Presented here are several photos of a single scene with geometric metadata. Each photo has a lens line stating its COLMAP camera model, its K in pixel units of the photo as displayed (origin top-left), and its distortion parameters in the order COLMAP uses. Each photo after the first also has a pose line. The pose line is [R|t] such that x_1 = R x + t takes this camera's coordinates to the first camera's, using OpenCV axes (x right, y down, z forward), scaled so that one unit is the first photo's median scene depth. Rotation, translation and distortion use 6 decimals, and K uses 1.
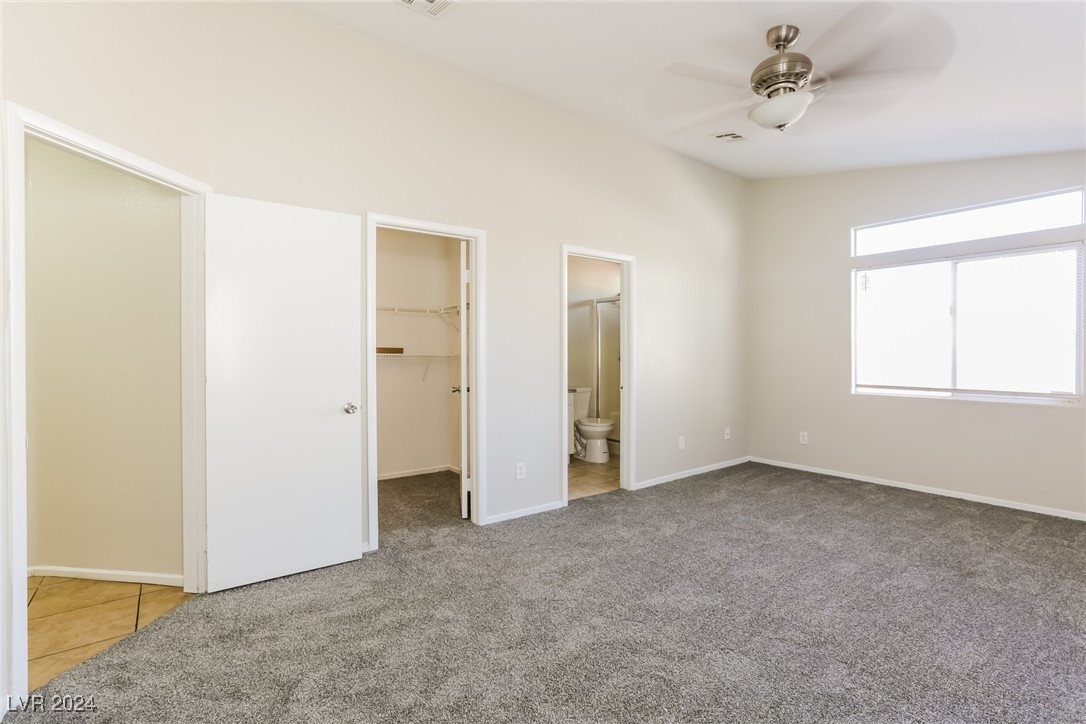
lens RADIAL K [[500.9, 0, 541.2], [0, 500.9, 357.6], [0, 0, 1]] dist [-0.048331, 0.017727]
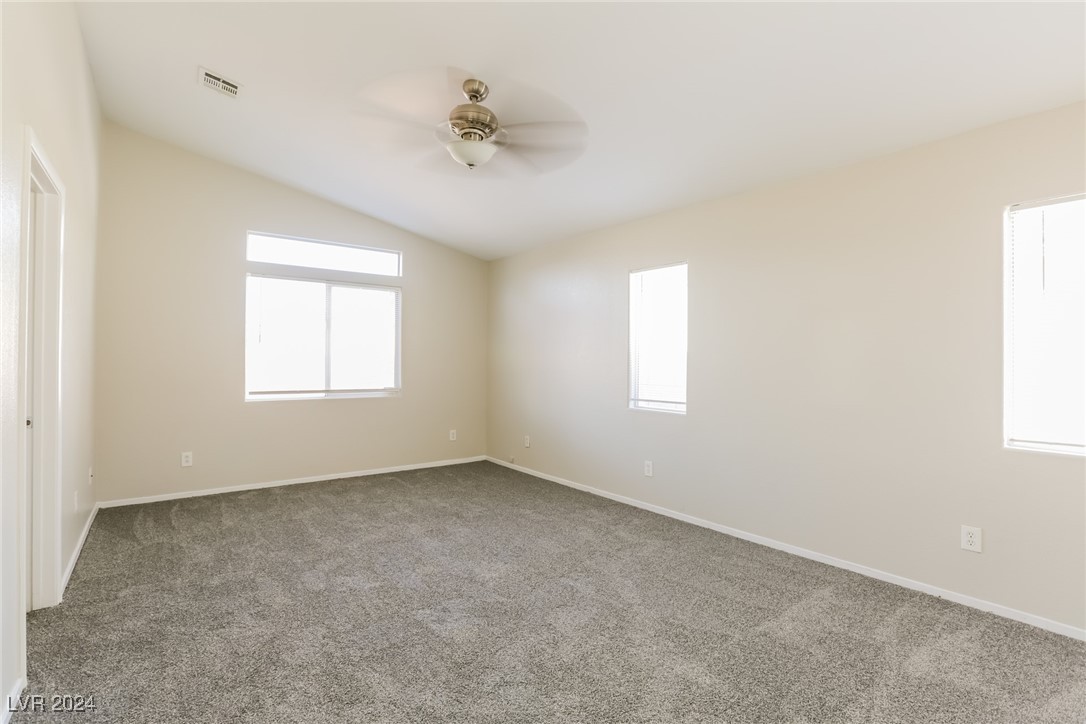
lens RADIAL K [[500.9, 0, 541.2], [0, 500.9, 357.6], [0, 0, 1]] dist [-0.048331, 0.017727]
pose [[0.003131, 0.007493, 0.999967, -0.404425], [0.004199, 0.999963, -0.007506, -0.004332], [-0.999986, 0.004222, 0.003099, 0.506919]]
